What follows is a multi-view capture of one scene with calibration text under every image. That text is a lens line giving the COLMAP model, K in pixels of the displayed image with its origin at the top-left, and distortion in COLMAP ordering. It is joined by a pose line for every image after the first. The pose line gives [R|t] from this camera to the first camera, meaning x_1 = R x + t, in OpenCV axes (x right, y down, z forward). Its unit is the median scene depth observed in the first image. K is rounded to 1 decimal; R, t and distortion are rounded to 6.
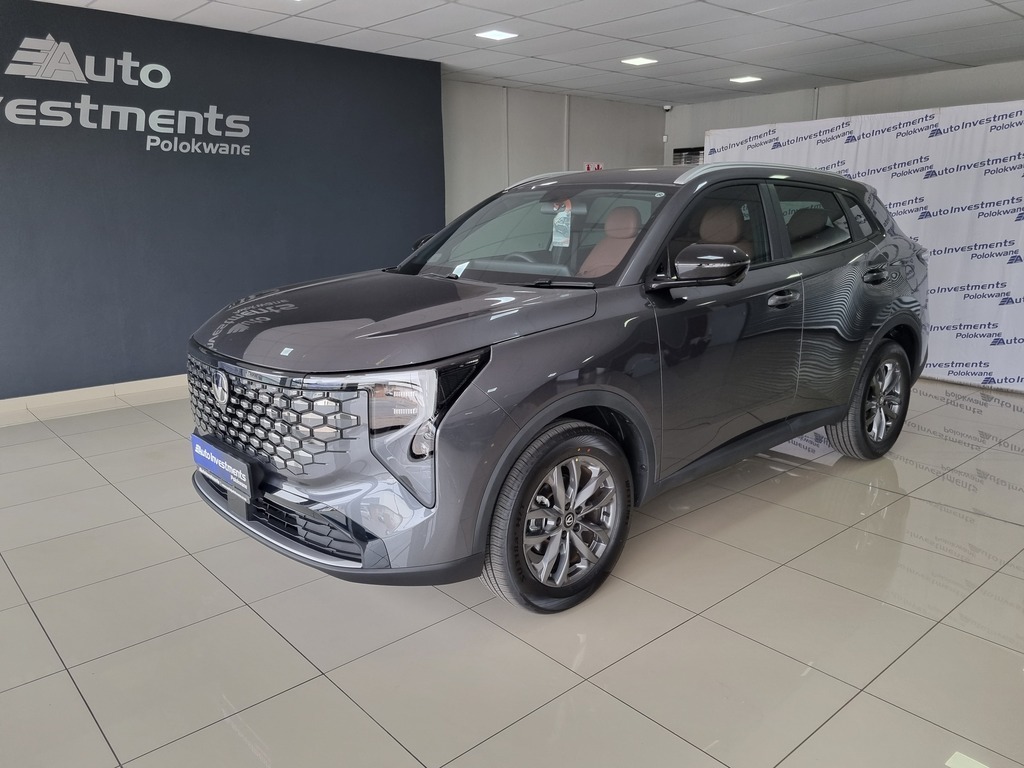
lens RADIAL K [[765.8, 0, 508.7], [0, 765.8, 379.4], [0, 0, 1]] dist [0.062667, -0.058072]
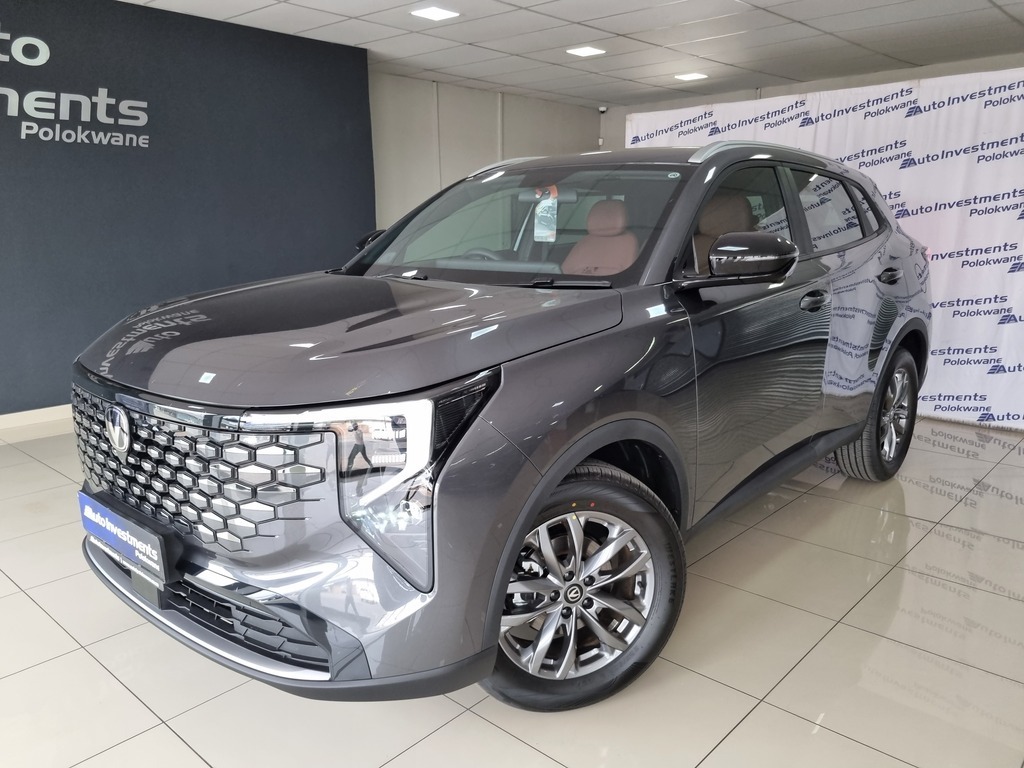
lens RADIAL K [[780.8, 0, 512.0], [0, 780.8, 384.0], [0, 0, 1]] dist [0.009712, 0.003103]
pose [[0.993671, -0.023614, 0.109822, -0.078389], [0.024954, 0.999630, -0.010837, -0.013868], [-0.109526, 0.013509, 0.993892, 0.208582]]
